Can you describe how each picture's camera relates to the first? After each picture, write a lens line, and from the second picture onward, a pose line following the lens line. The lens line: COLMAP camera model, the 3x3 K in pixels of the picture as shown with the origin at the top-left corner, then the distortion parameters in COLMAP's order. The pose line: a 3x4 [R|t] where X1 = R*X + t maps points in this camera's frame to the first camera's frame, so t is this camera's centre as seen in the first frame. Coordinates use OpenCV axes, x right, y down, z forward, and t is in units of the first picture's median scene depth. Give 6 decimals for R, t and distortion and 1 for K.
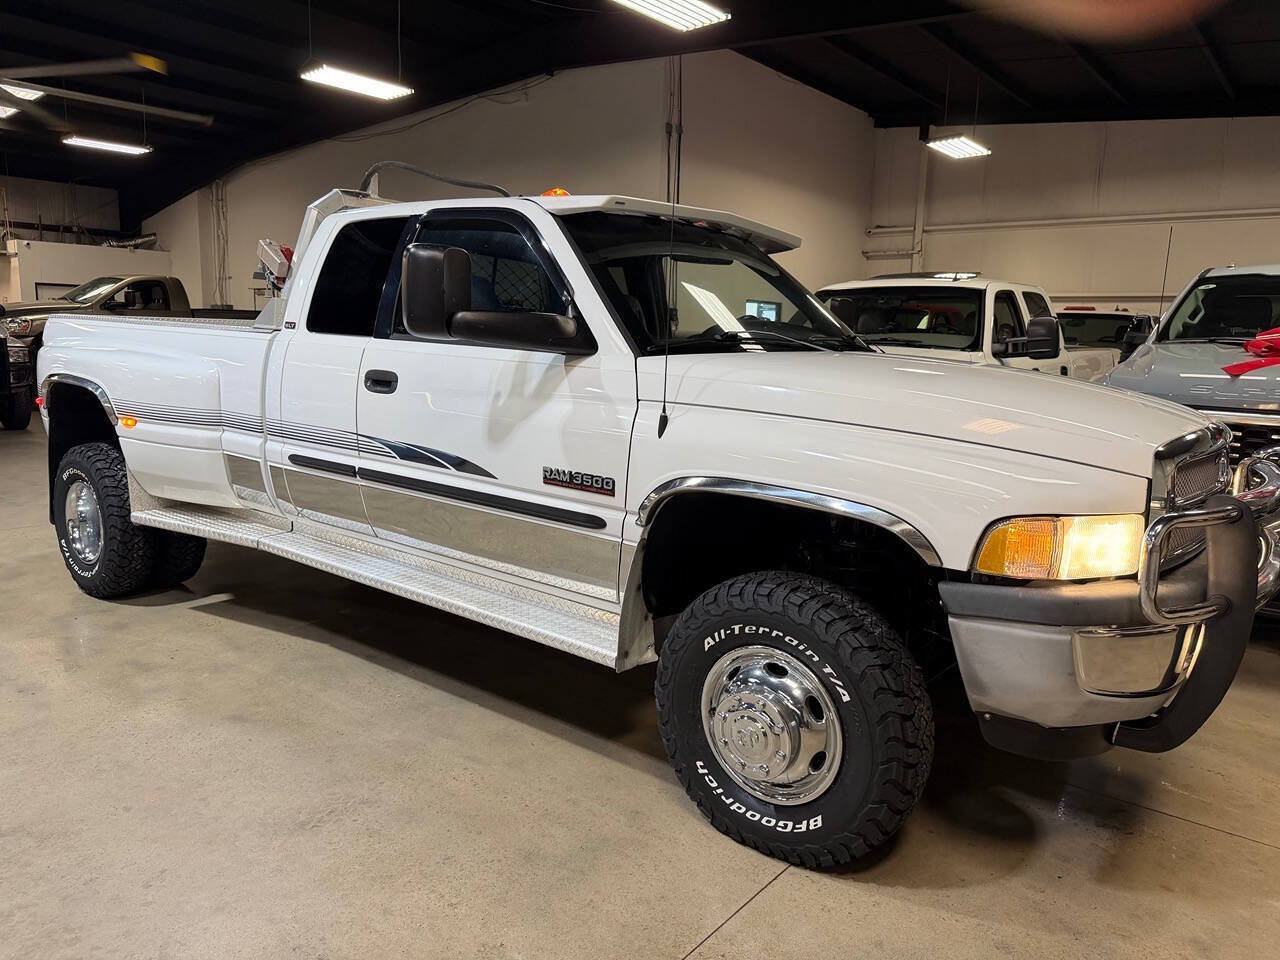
lens RADIAL K [[915.8, 0, 637.5], [0, 915.8, 475.0], [0, 0, 1]] dist [0.053956, -0.074407]
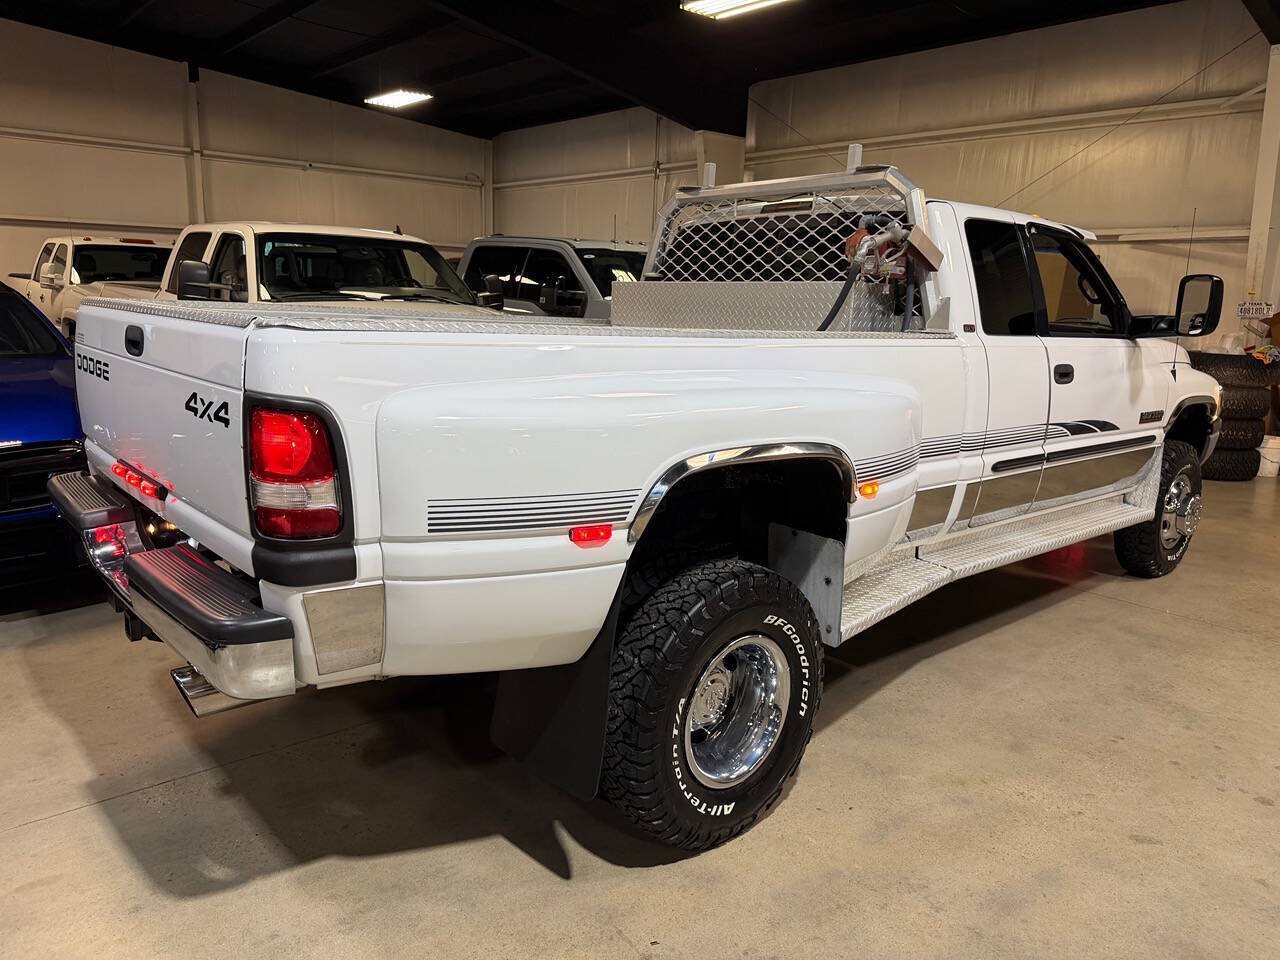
lens RADIAL K [[915.8, 0, 637.5], [0, 915.8, 475.0], [0, 0, 1]] dist [0.053956, -0.074407]
pose [[0.173009, -0.214968, 0.961175, -1.727569], [0.122098, 0.973044, 0.195646, -0.308277], [-0.977323, 0.083509, 0.194592, 1.486821]]
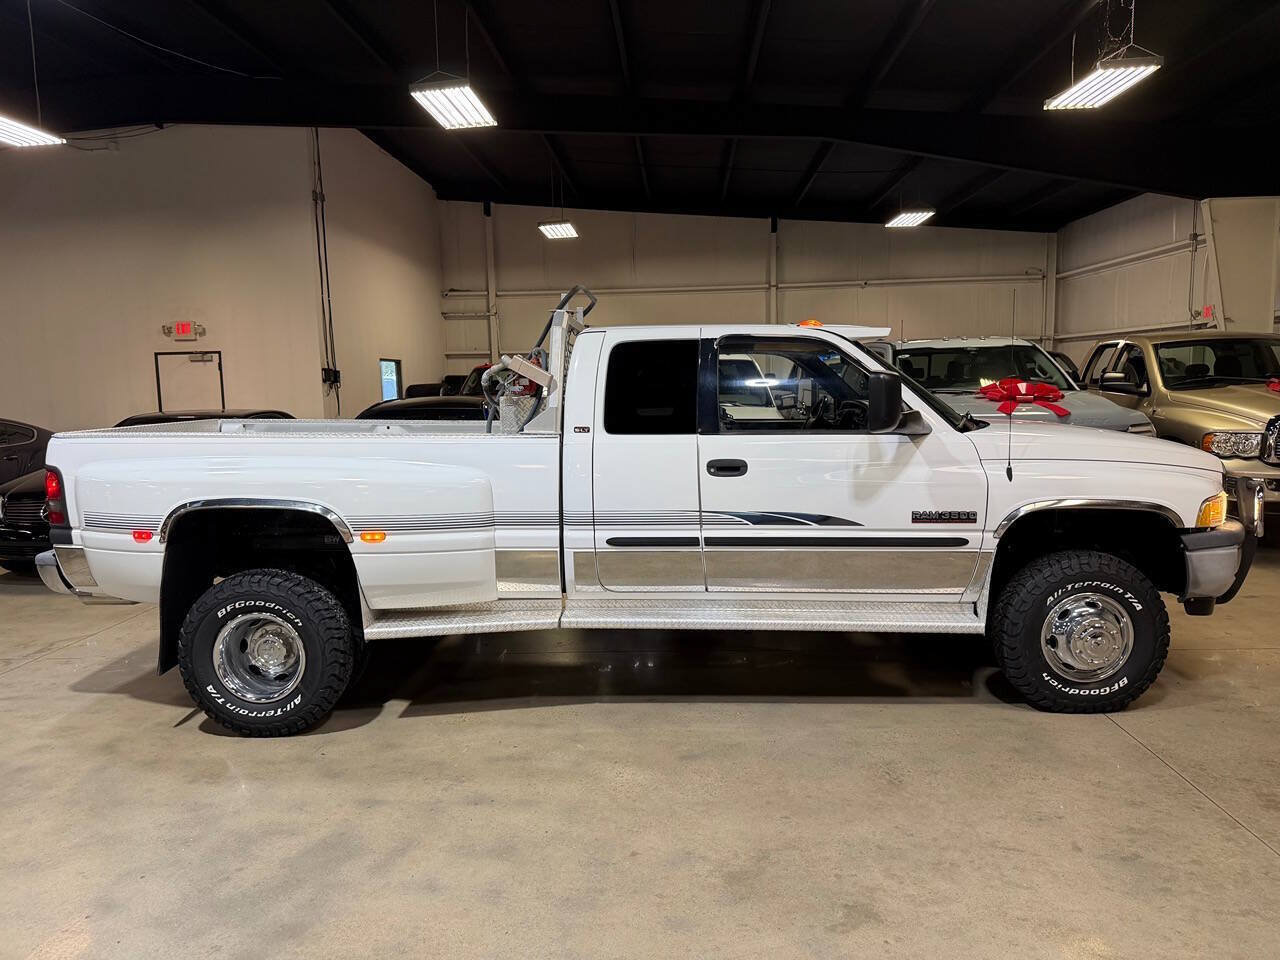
lens RADIAL K [[907.2, 0, 642.6], [0, 907.2, 465.3], [0, 0, 1]] dist [0.080571, -0.119191]
pose [[0.803484, -0.101615, 0.586590, -1.275042], [0.133256, 0.991022, -0.010853, -0.121732], [-0.580221, 0.086886, 0.809811, 0.039763]]
